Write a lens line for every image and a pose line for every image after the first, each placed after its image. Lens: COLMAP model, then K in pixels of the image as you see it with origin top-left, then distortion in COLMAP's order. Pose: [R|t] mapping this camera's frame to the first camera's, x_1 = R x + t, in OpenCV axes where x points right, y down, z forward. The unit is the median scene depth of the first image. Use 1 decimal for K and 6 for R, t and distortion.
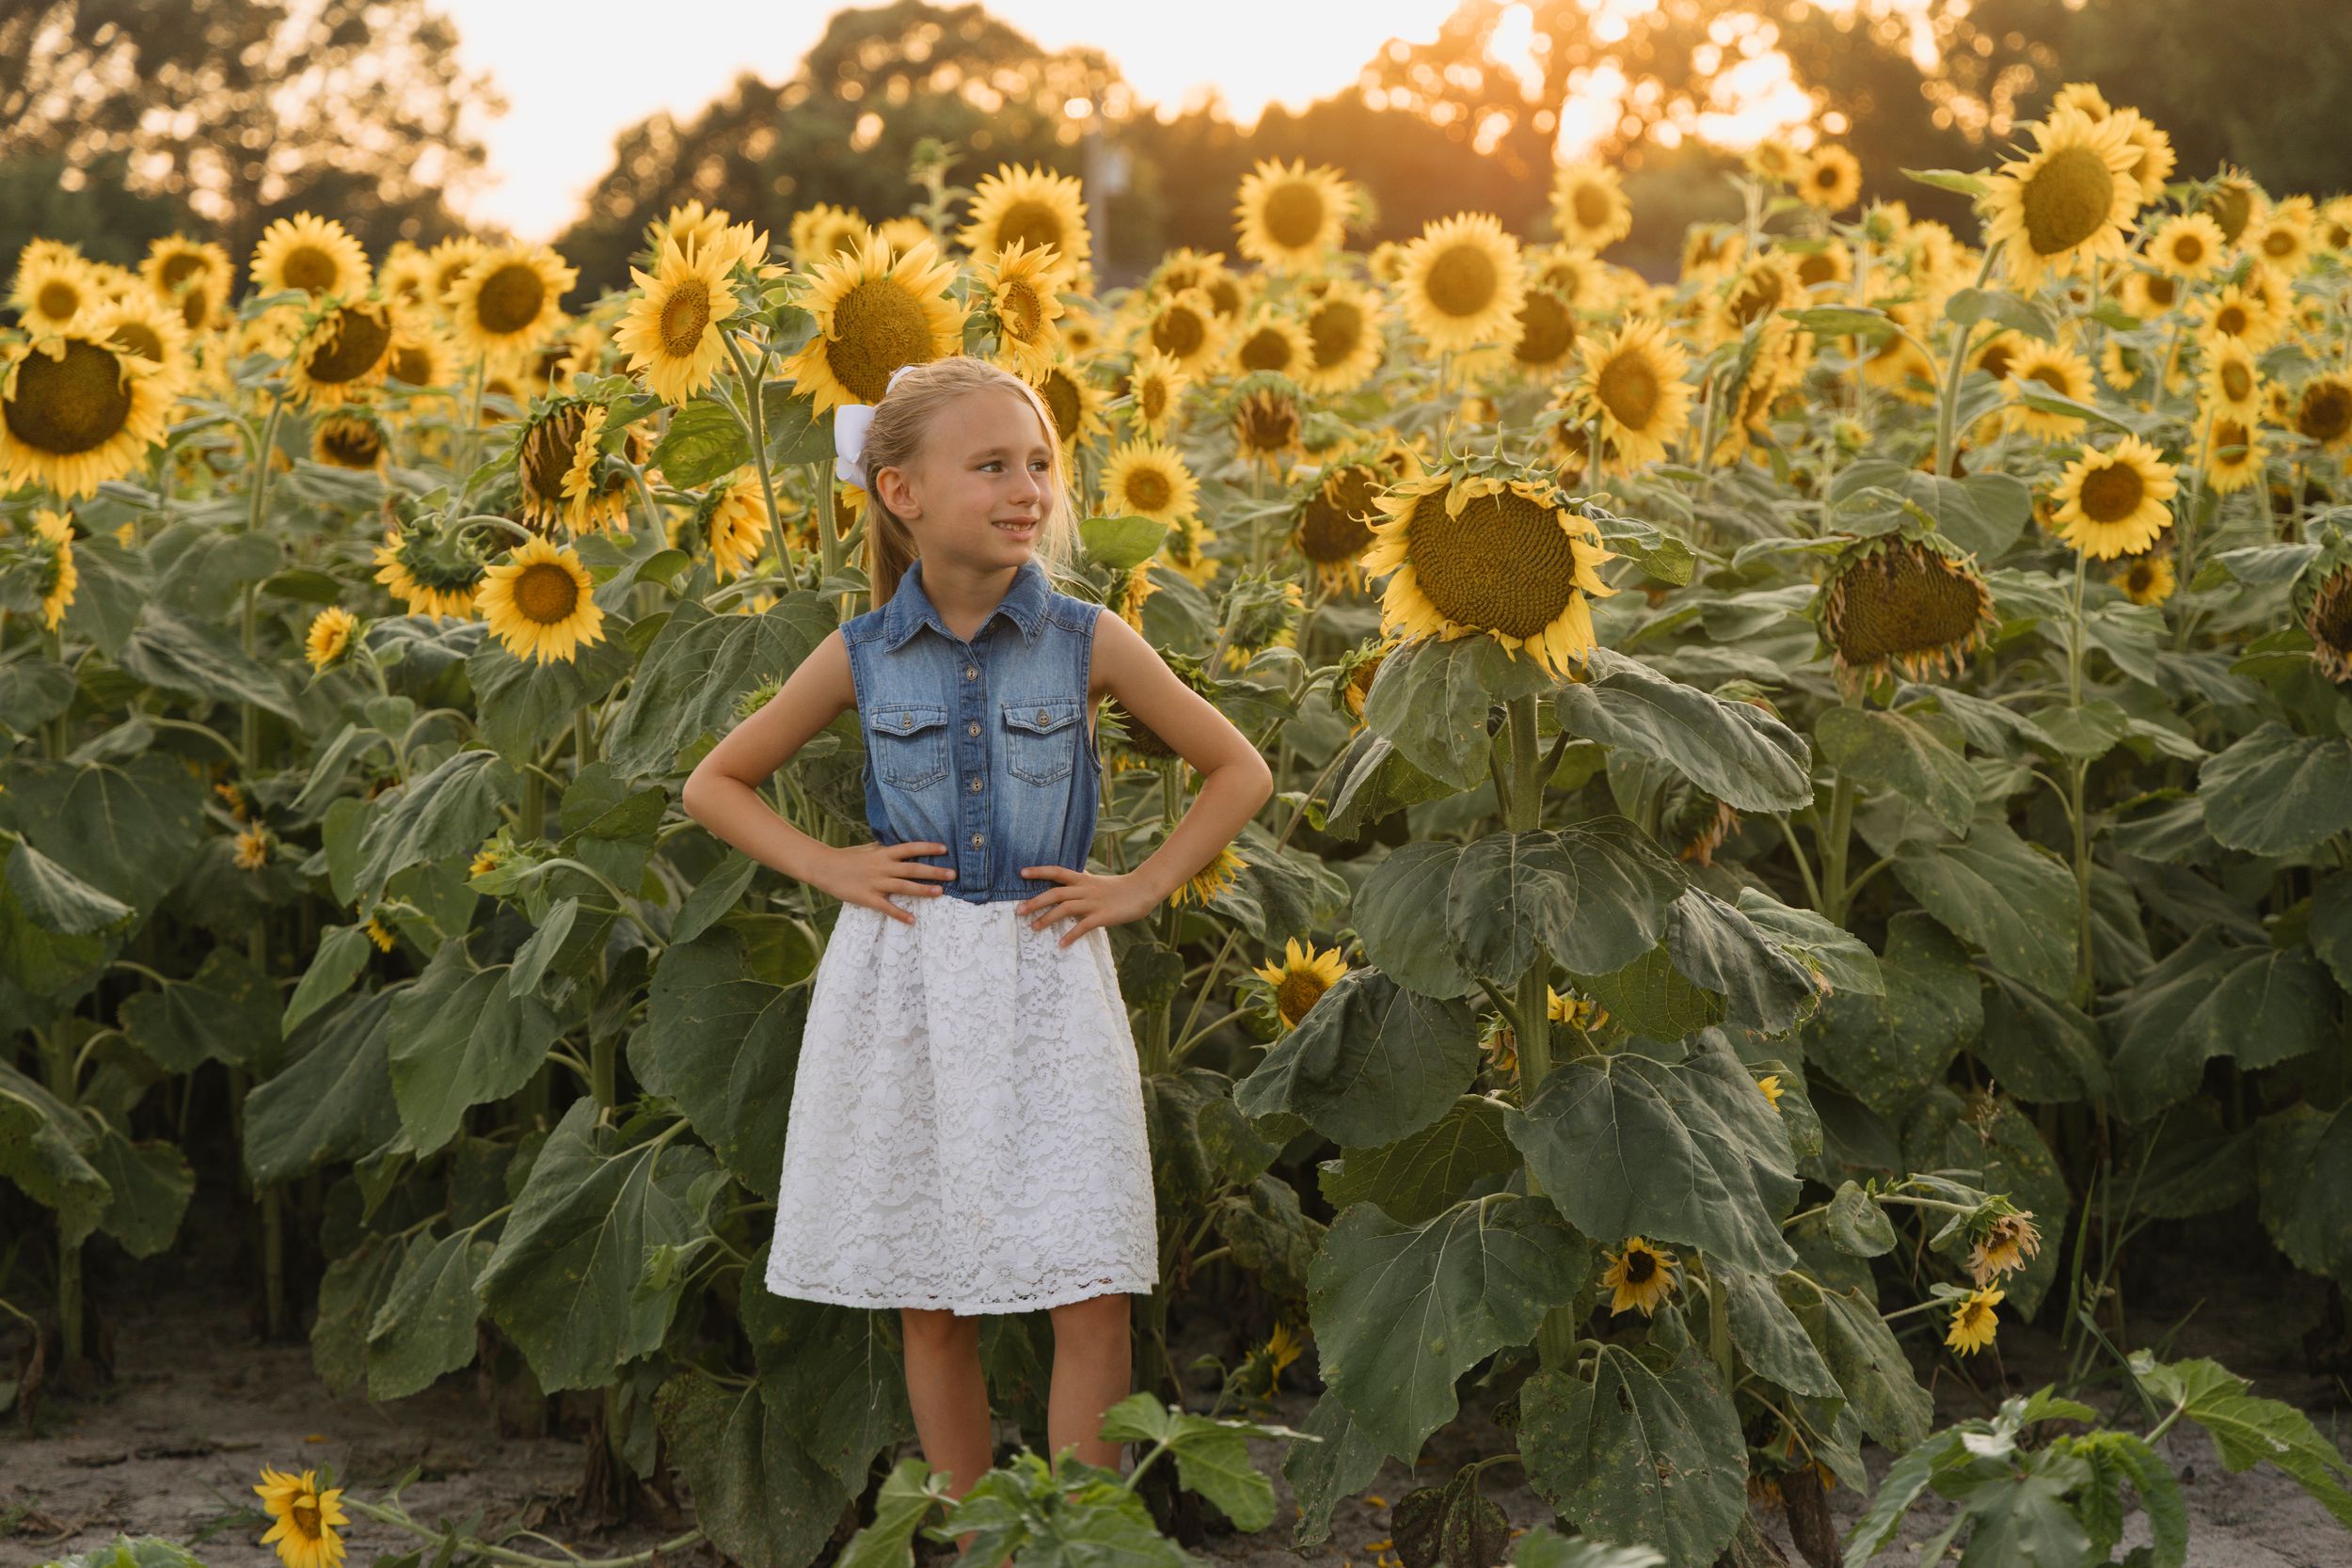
lens RADIAL K [[5963.3, 0, 1176.5], [0, 5963.3, 951.3], [0, 0, 1]] dist [-0.413863, 4.283855]
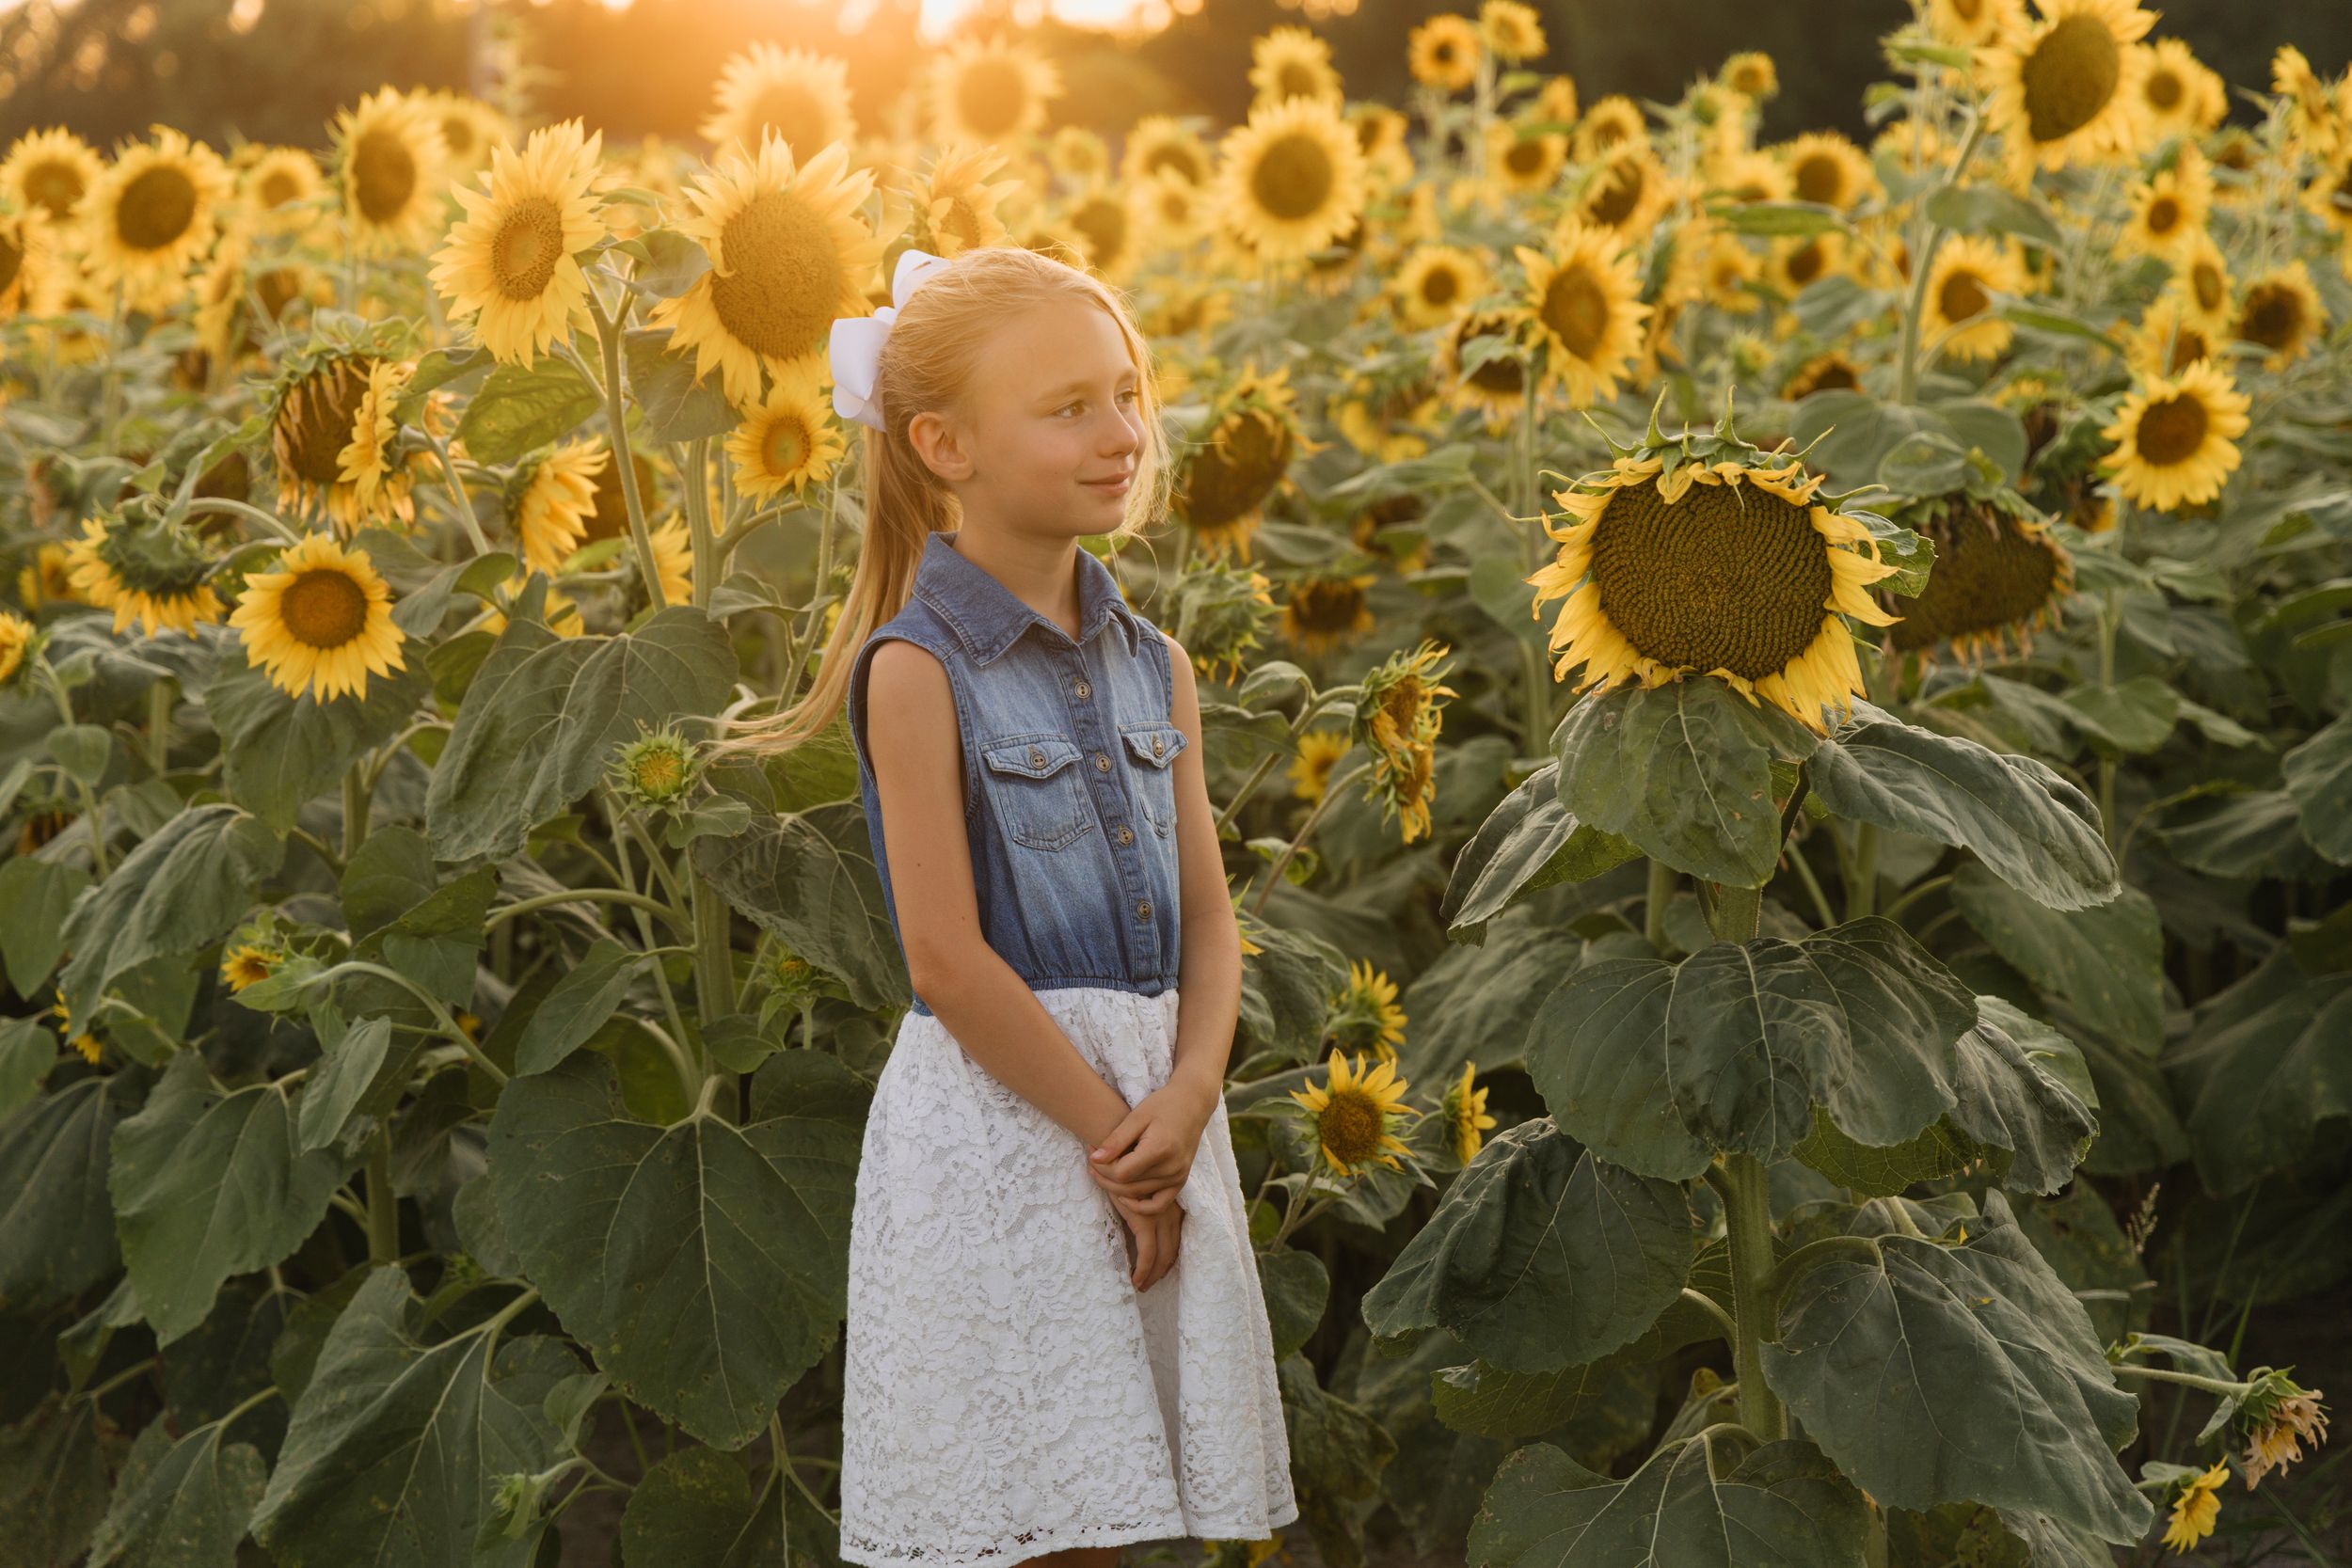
lens RADIAL K [[5608.2, 0, 1176.0], [0, 5608.2, 784.0], [0, 0, 1]] dist [0.015152, -1.760644]
pose [[0.993364, -0.020195, 0.113228, -0.078159], [0.020223, 0.999795, 0.000897, -0.035726], [-0.113222, 0.001399, 0.993569, 0.268691]]
